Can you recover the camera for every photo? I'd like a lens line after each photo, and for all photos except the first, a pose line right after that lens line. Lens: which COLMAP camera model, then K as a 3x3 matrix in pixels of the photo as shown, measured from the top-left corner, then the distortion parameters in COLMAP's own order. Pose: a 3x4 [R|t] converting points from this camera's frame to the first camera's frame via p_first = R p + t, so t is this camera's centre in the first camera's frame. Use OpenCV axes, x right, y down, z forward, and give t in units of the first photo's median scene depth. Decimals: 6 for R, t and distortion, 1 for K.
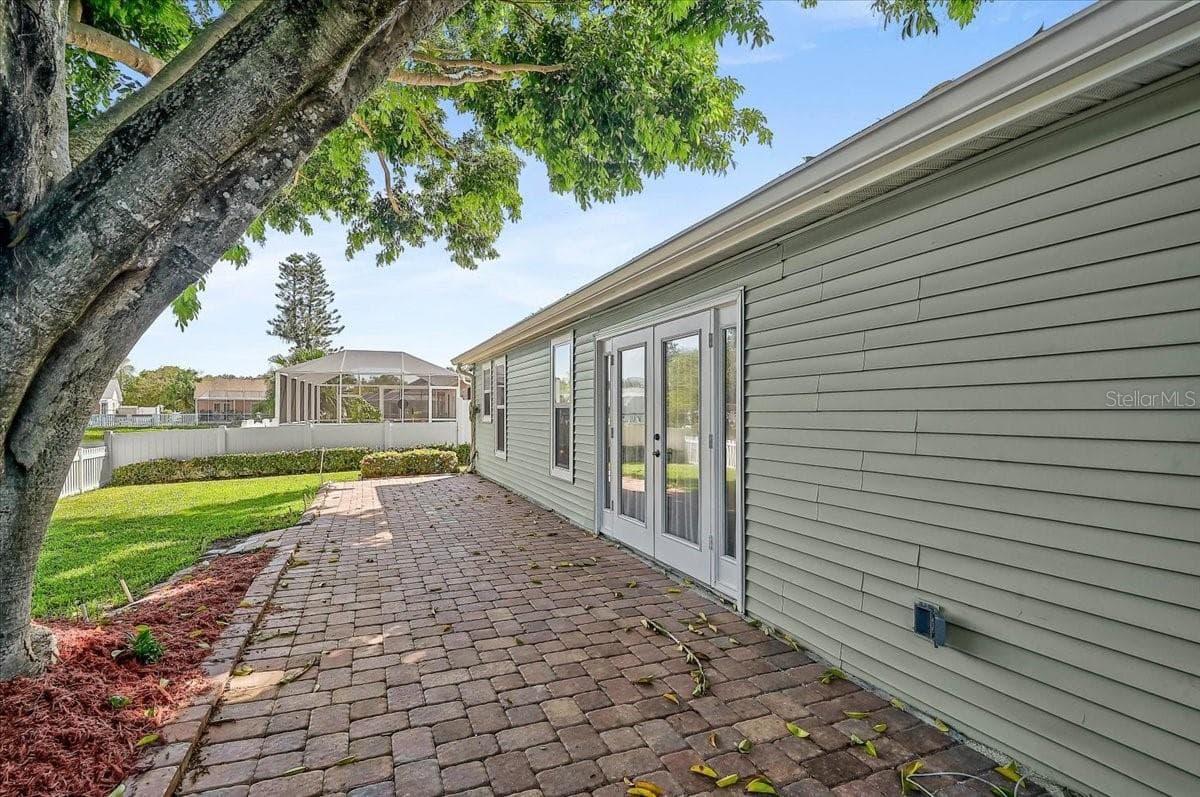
lens RADIAL K [[566.8, 0, 606.6], [0, 566.8, 404.7], [0, 0, 1]] dist [-0.001802, -0.002740]
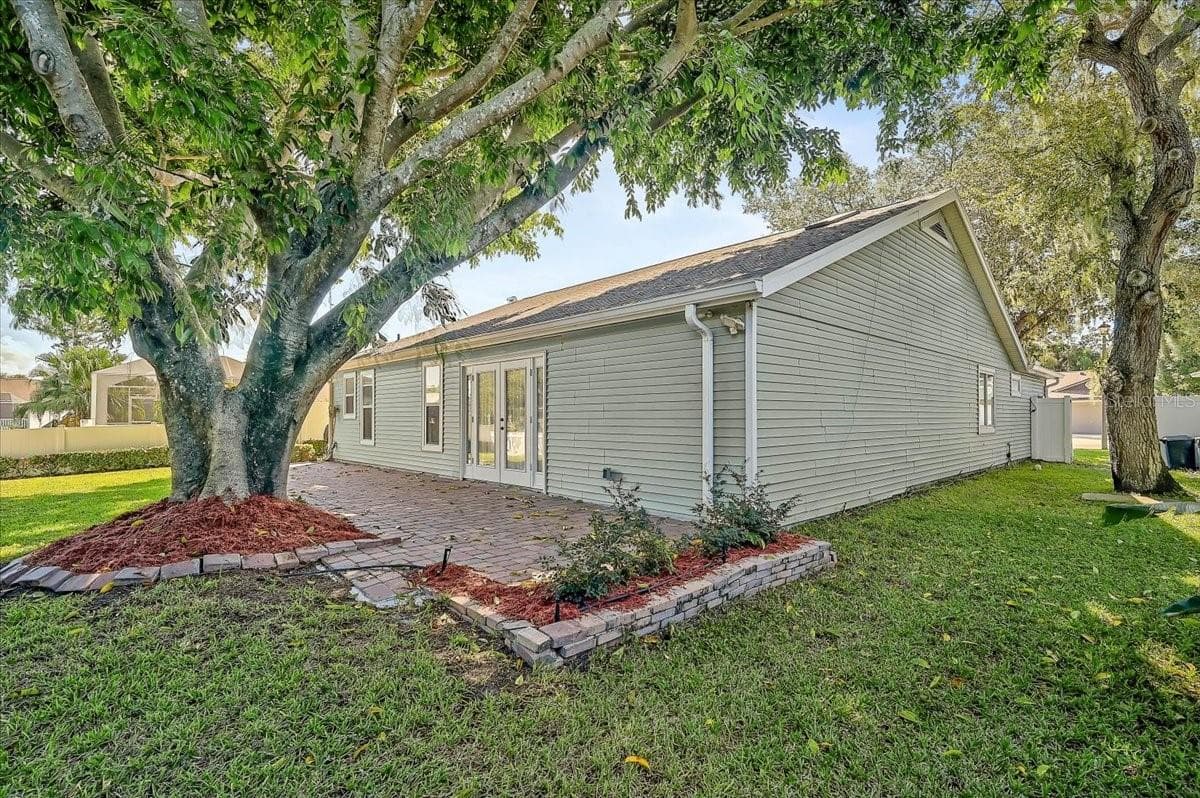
lens RADIAL K [[566.8, 0, 605.6], [0, 566.8, 399.6], [0, 0, 1]] dist [-0.001802, -0.002740]
pose [[0.939732, 0.005250, 0.341872, -0.270820], [0.000471, 0.999861, -0.016647, 0.022865], [-0.341912, 0.015804, 0.939599, -1.060804]]
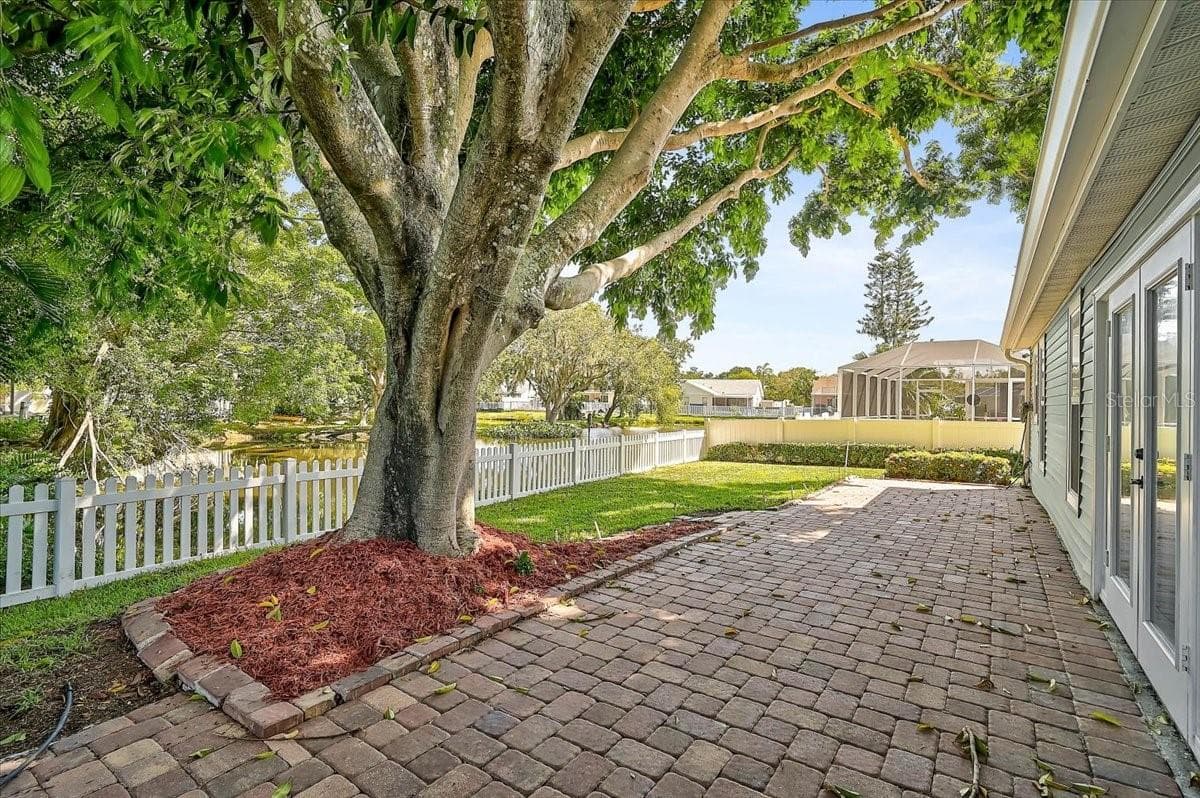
lens RADIAL K [[566.8, 0, 598.8], [0, 566.8, 392.1], [0, 0, 1]] dist [-0.001802, -0.002740]
pose [[0.530504, -0.005474, -0.847665, 0.319765], [-0.007073, 0.999916, -0.010884, 0.003469], [0.847653, 0.011770, 0.530421, 0.239968]]
